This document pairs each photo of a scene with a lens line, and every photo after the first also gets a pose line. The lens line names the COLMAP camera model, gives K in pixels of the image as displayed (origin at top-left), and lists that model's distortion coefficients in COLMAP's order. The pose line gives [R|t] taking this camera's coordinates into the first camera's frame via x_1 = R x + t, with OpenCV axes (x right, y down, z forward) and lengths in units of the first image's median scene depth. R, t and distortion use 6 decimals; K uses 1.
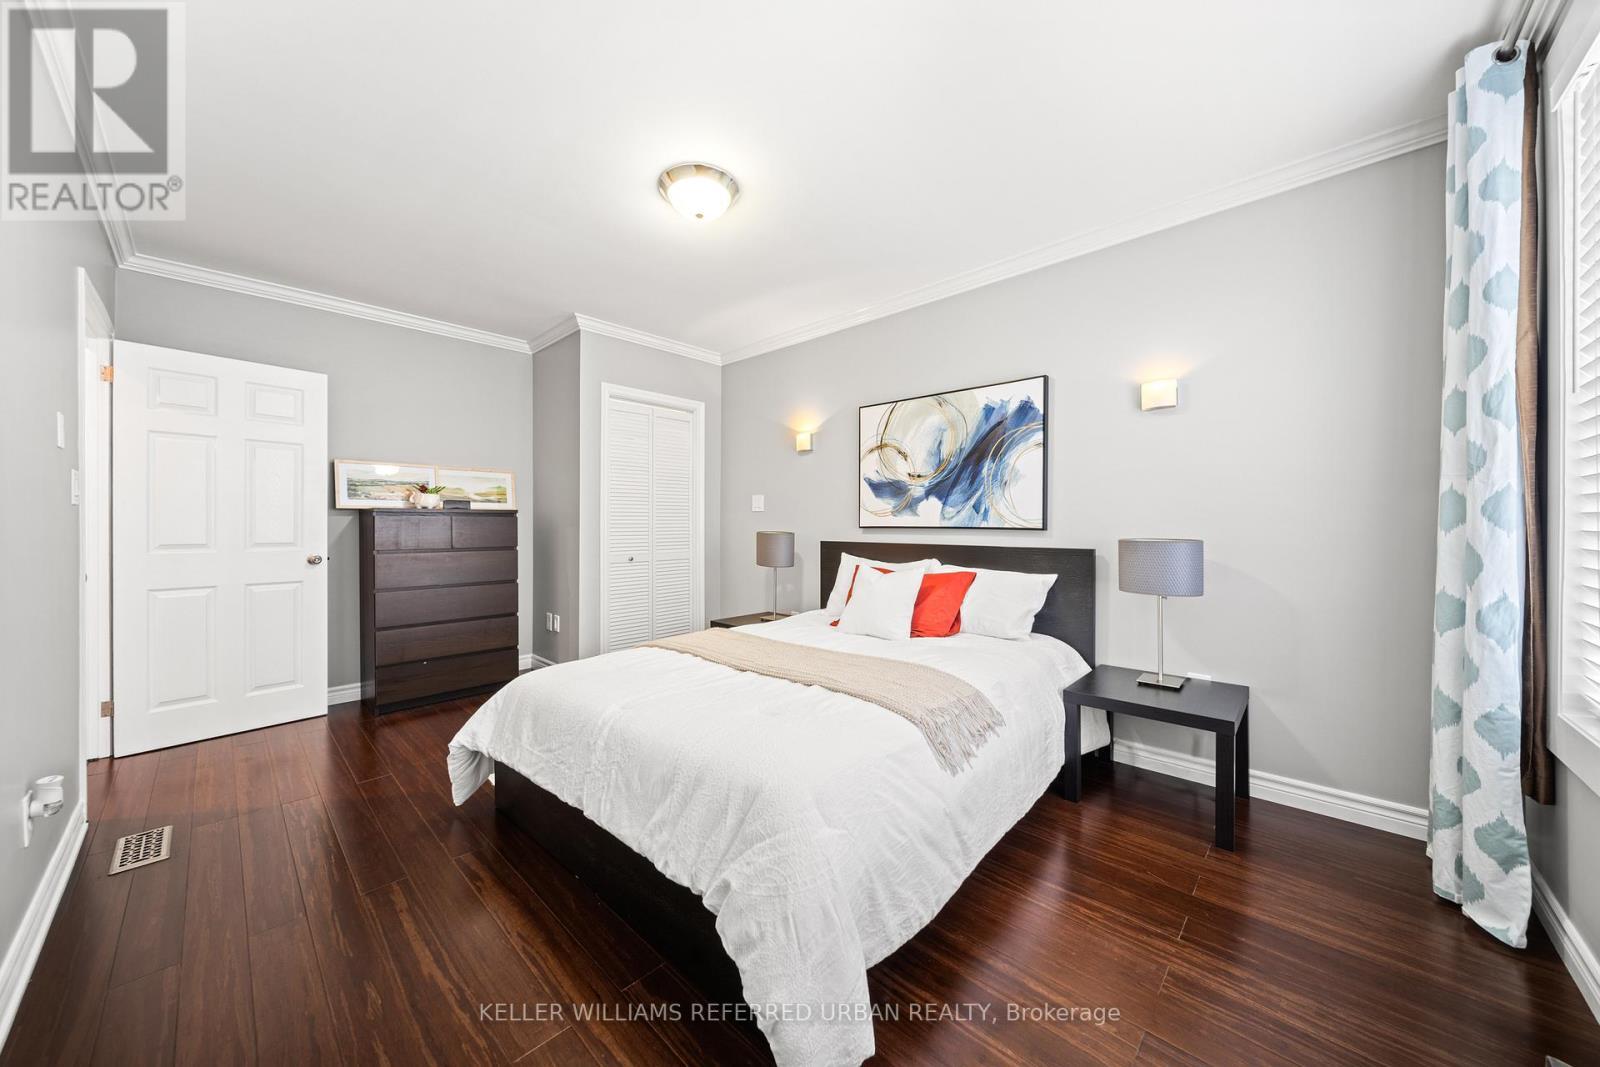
lens RADIAL K [[556.8, 0, 786.2], [0, 556.8, 522.8], [0, 0, 1]] dist [0.000327, 0.000016]
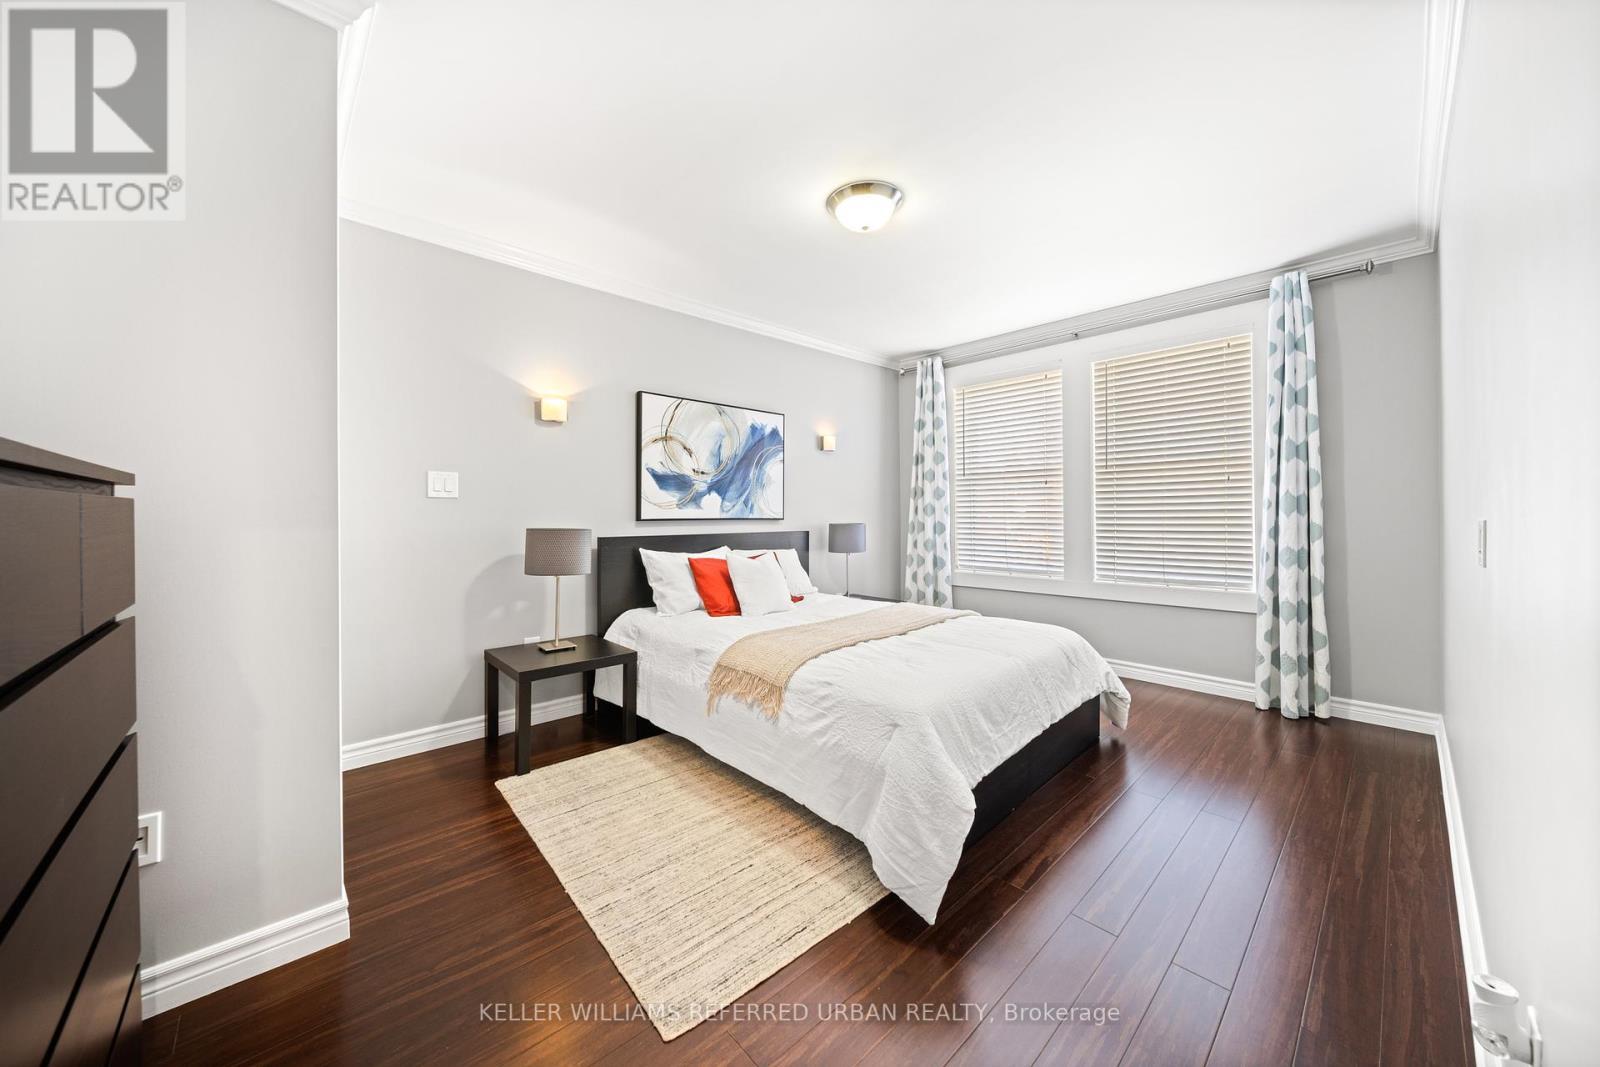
lens RADIAL K [[556.8, 0, 790.2], [0, 556.8, 521.7], [0, 0, 1]] dist [0.000327, 0.000016]
pose [[0.070794, -0.023613, 0.997211, -0.865695], [-0.005489, 0.999695, 0.024062, -0.014457], [-0.997476, -0.007177, 0.070643, 0.756391]]
